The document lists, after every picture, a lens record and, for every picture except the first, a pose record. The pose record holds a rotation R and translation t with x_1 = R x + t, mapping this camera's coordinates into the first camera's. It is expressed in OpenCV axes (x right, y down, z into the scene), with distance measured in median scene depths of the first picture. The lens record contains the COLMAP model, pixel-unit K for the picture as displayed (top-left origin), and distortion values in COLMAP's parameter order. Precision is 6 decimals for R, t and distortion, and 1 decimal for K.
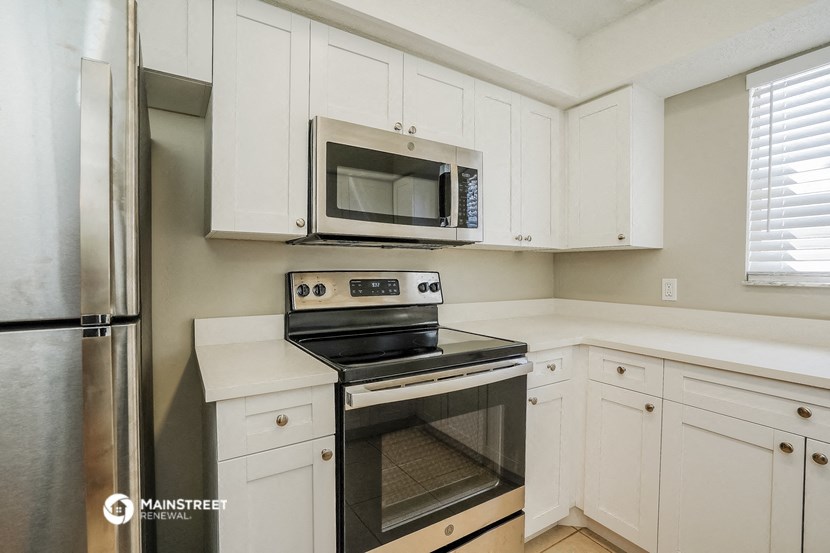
lens RADIAL K [[377.0, 0, 413.3], [0, 377.0, 279.5], [0, 0, 1]] dist [-0.015450, 0.001365]
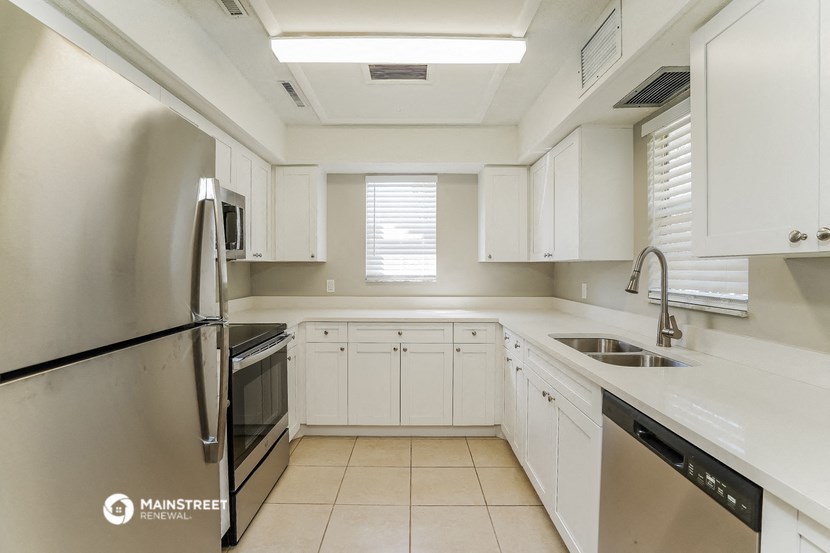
lens RADIAL K [[377.0, 0, 417.3], [0, 377.0, 267.9], [0, 0, 1]] dist [-0.015450, 0.001365]
pose [[0.540984, -0.005636, 0.841014, -0.656494], [0.023561, 0.999687, -0.008457, -0.038271], [-0.840703, 0.024390, 0.540947, -0.314155]]
